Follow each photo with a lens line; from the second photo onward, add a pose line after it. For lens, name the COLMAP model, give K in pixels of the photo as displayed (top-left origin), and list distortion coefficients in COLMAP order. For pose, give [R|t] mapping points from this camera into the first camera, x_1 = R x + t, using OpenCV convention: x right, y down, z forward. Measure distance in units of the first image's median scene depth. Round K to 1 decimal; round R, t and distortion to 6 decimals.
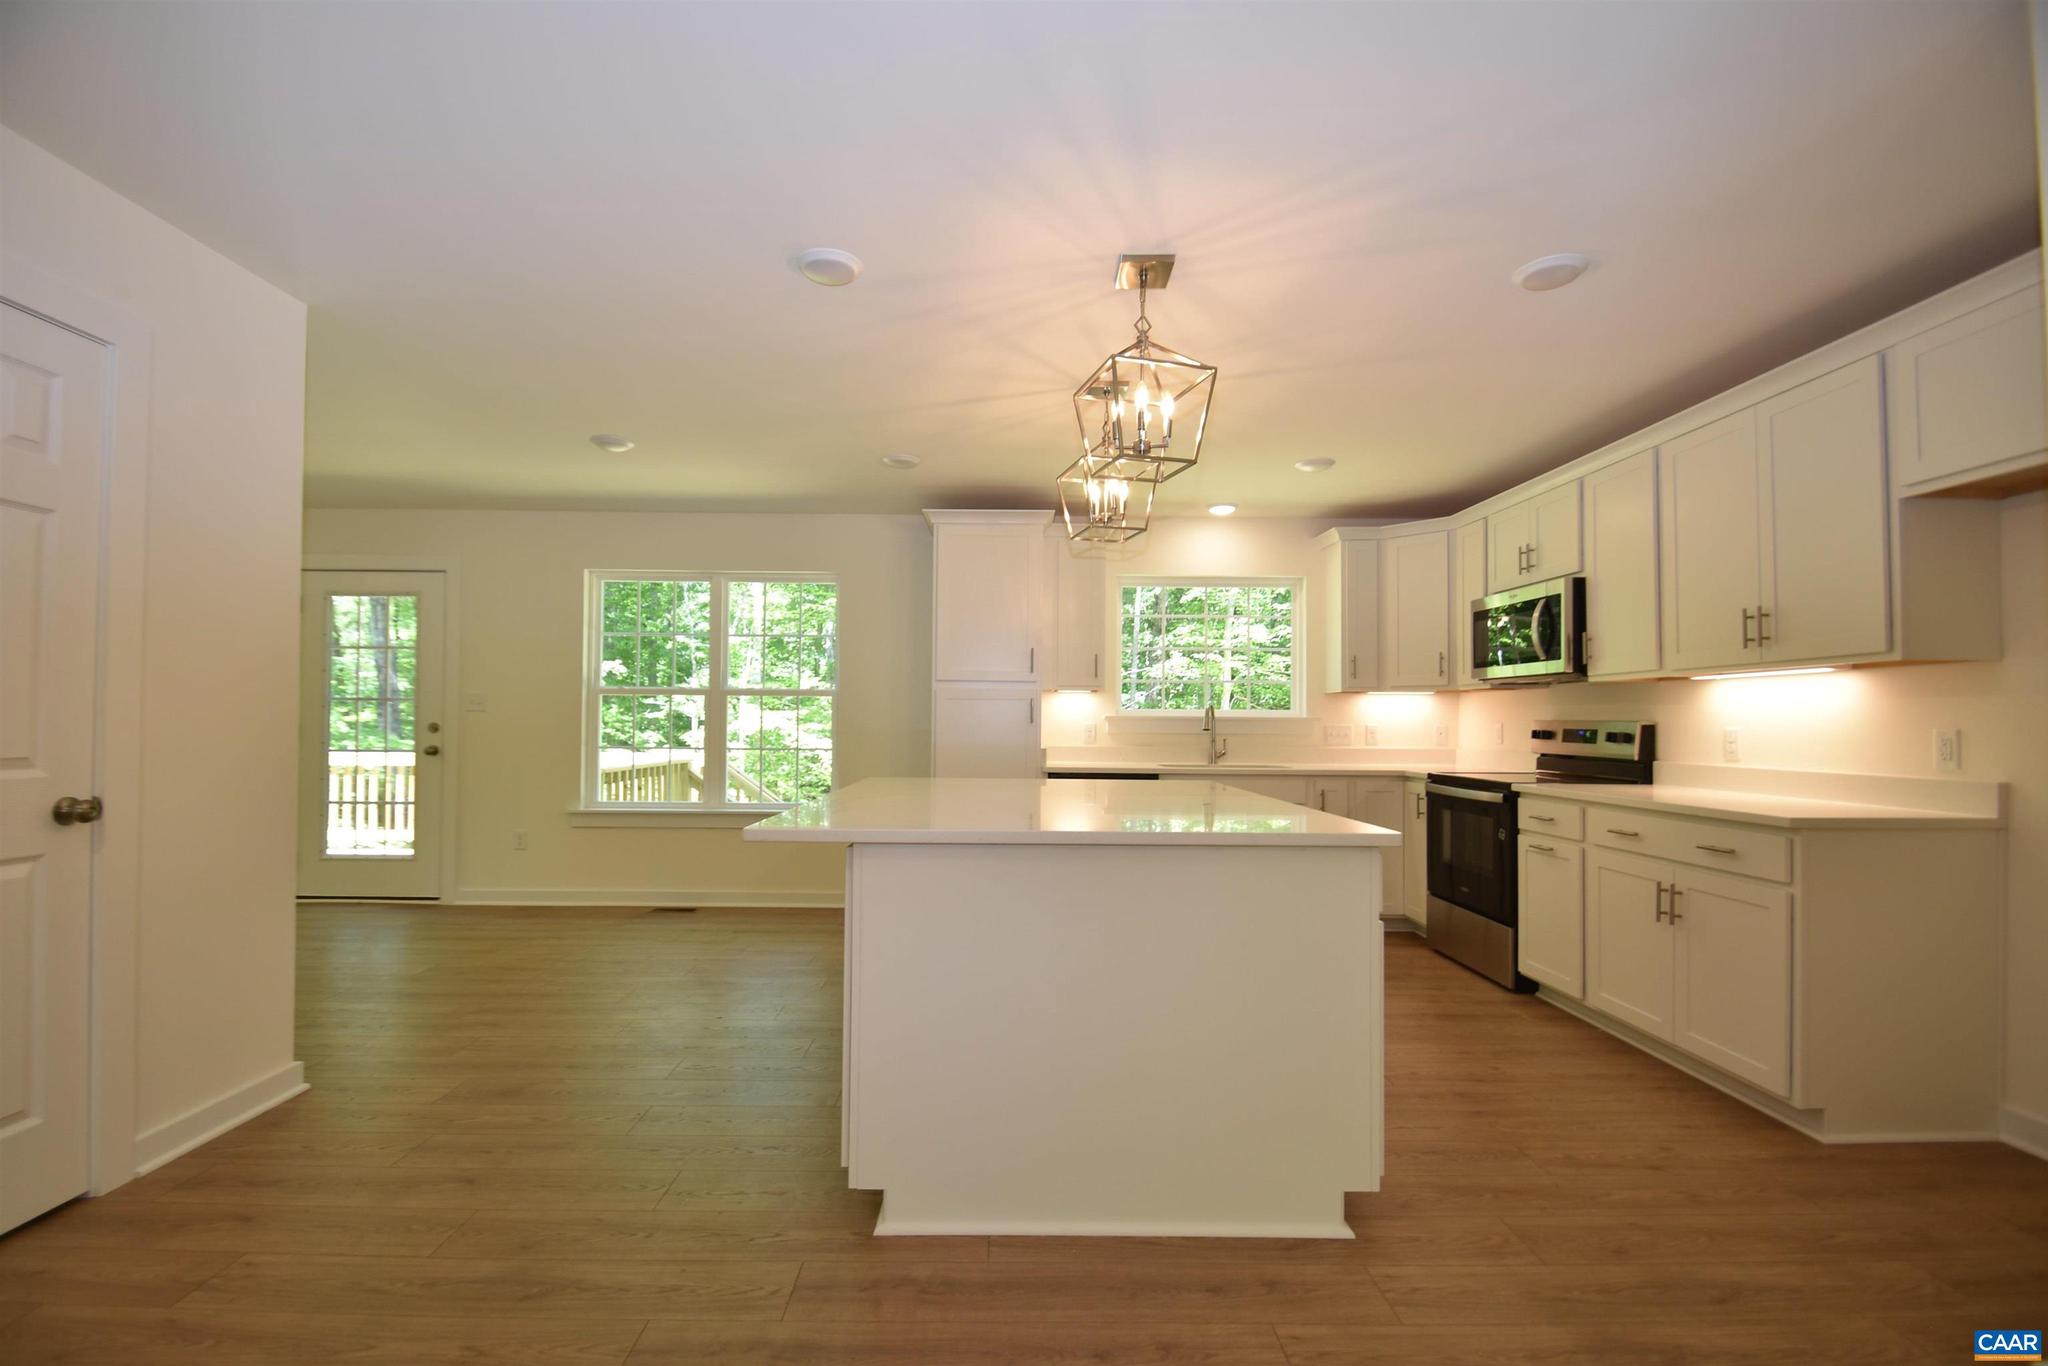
lens RADIAL K [[896.8, 0, 1002.1], [0, 896.8, 705.5], [0, 0, 1]] dist [0.010432, -0.012619]
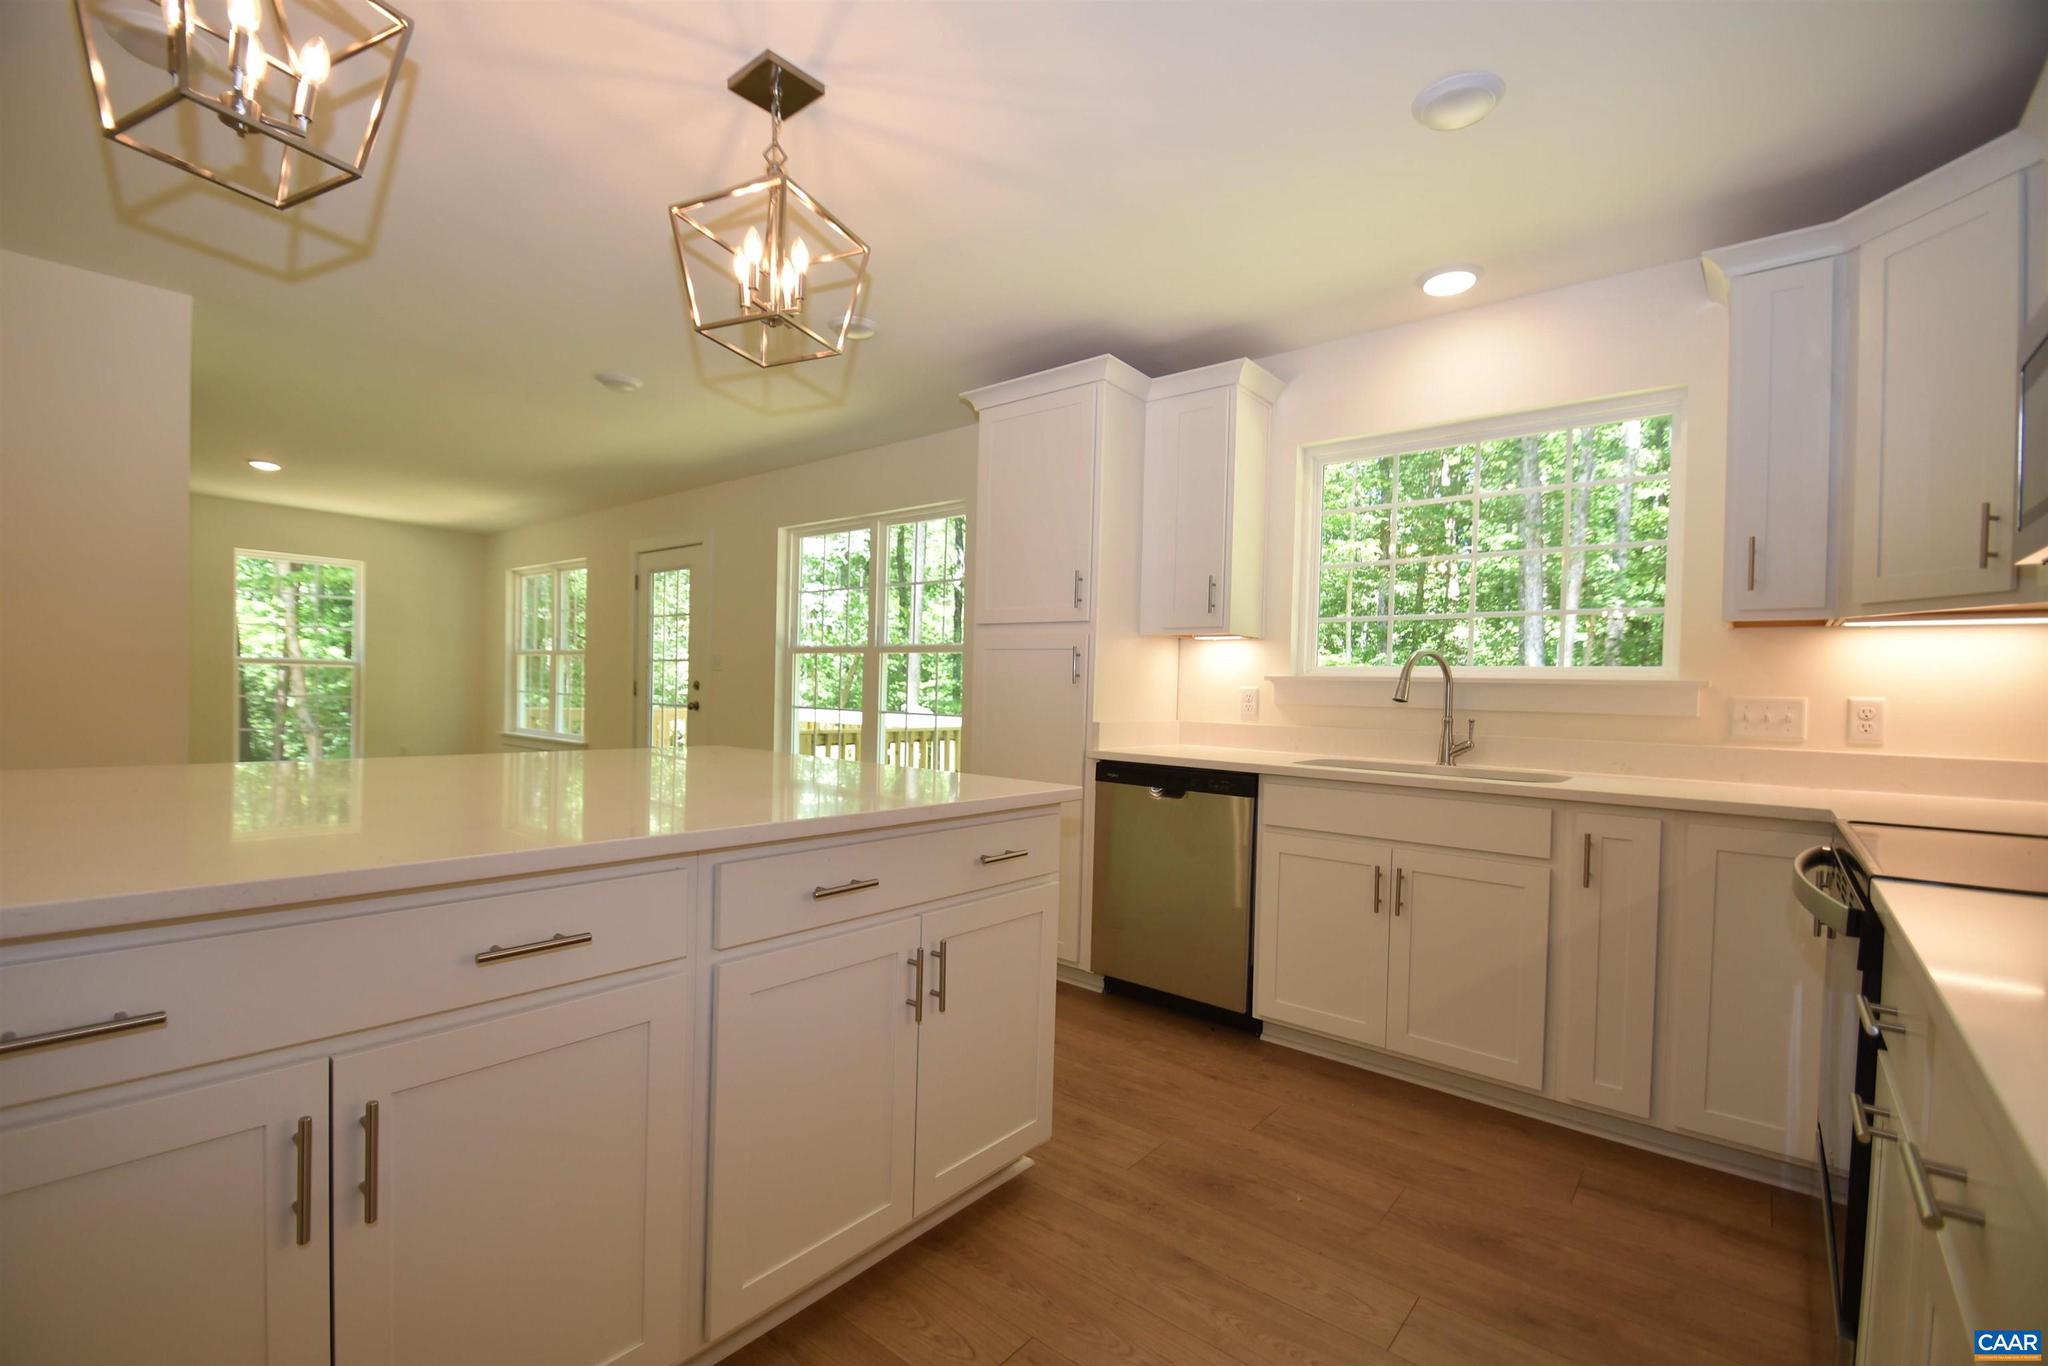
lens RADIAL K [[896.8, 0, 1004.7], [0, 896.8, 705.6], [0, 0, 1]] dist [0.010432, -0.012619]
pose [[0.757800, 0.023420, -0.652067, 0.519993], [-0.006971, 0.999589, 0.027800, 0.021376], [0.652450, -0.016522, 0.757652, 0.557634]]
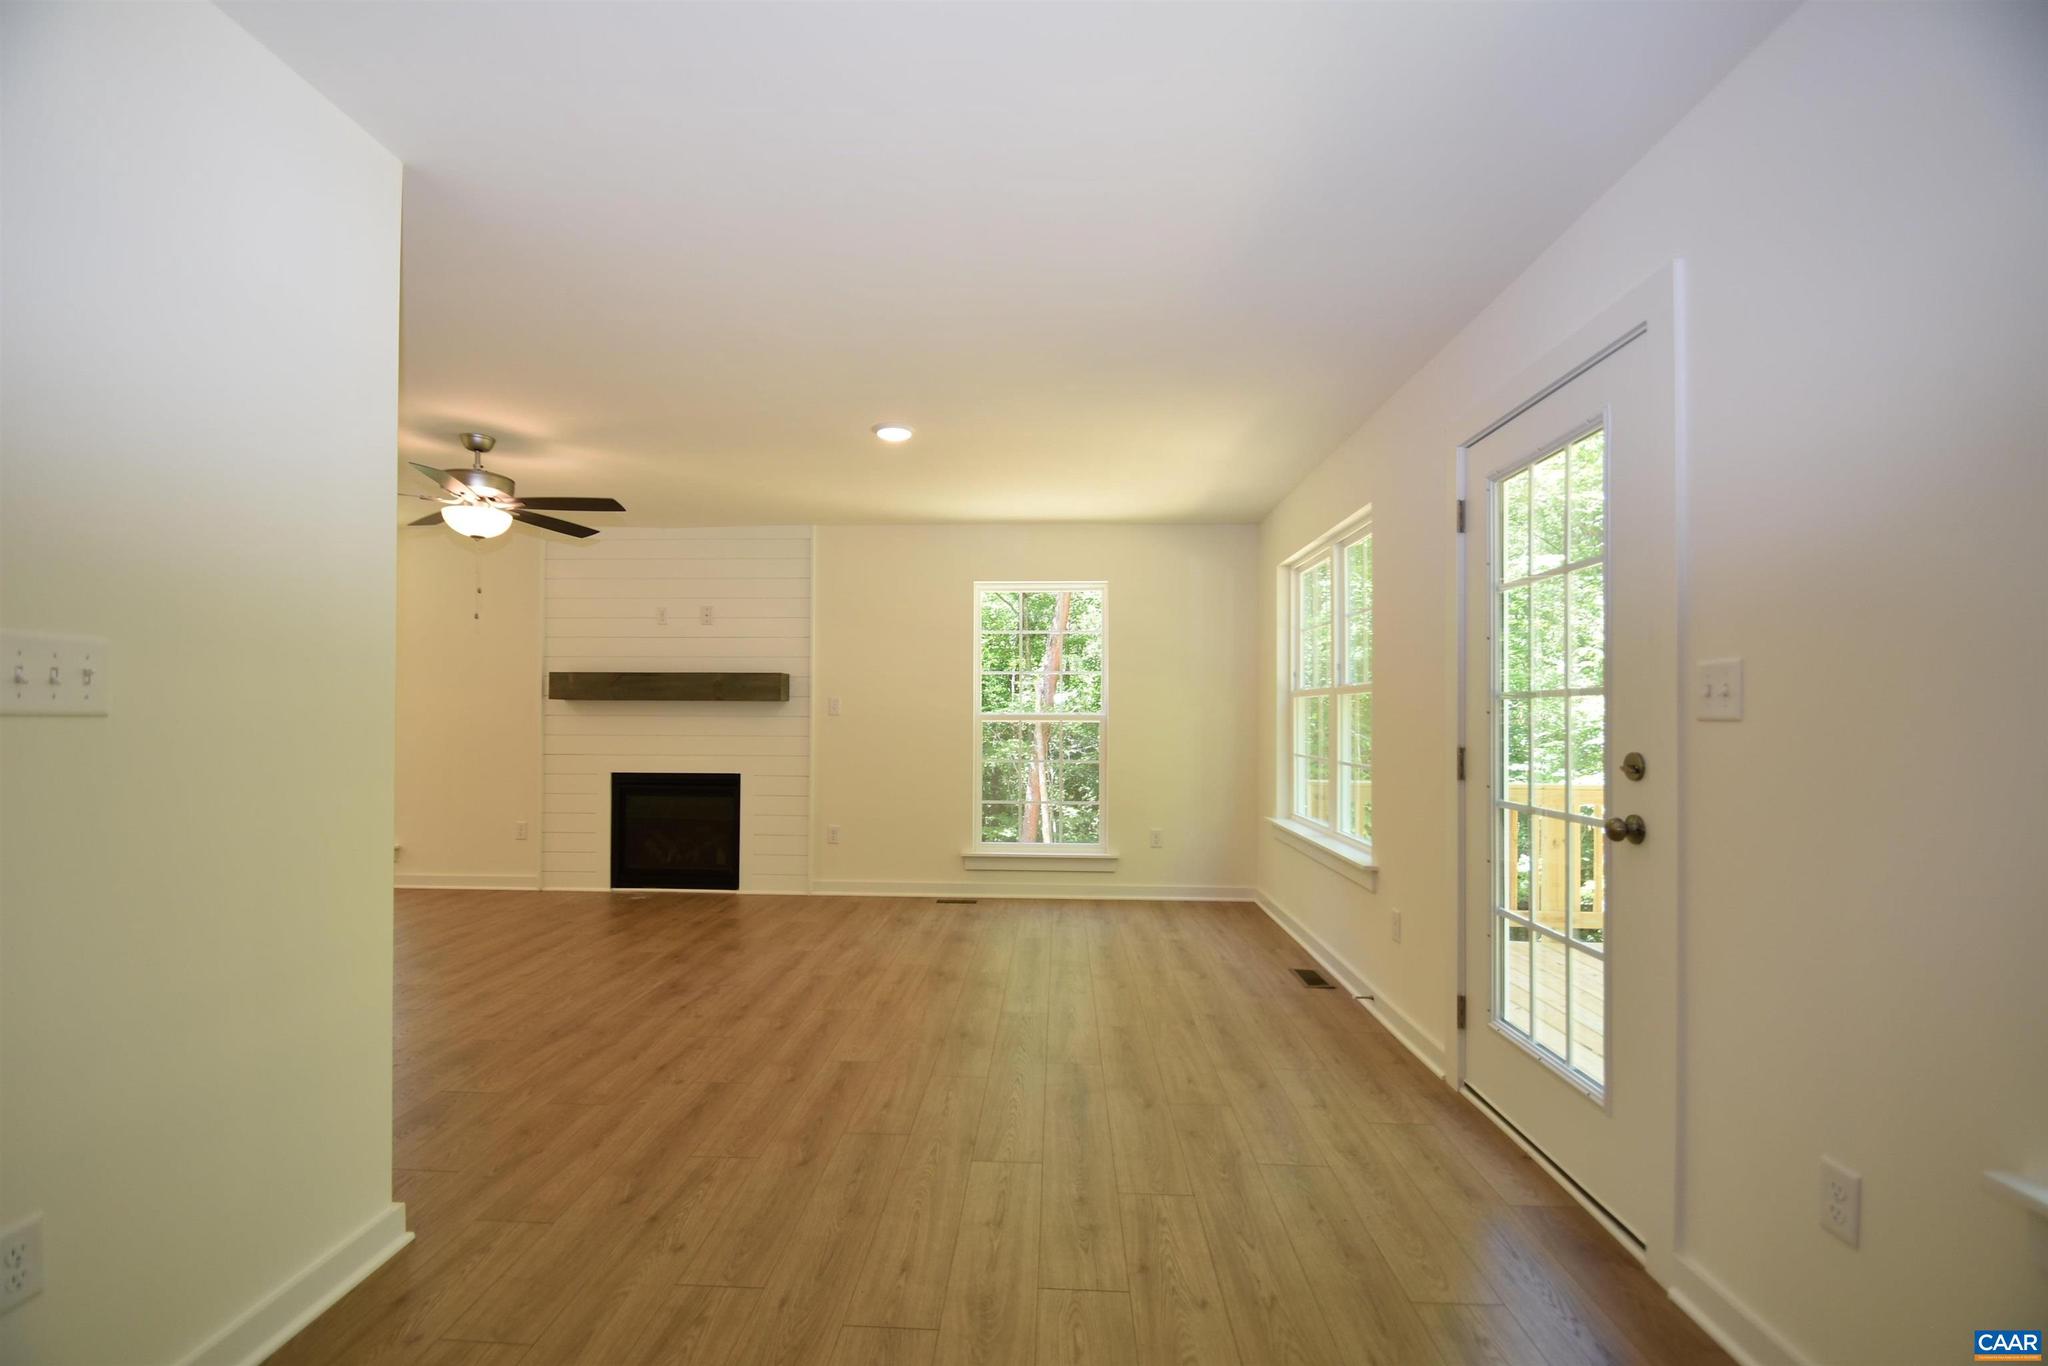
lens RADIAL K [[896.8, 0, 1008.8], [0, 896.8, 703.1], [0, 0, 1]] dist [0.010432, -0.012619]
pose [[-0.058639, -0.012163, -0.998205, -0.349068], [0.016146, 0.999783, -0.013131, -0.008202], [0.998149, -0.016887, -0.058430, 1.051523]]
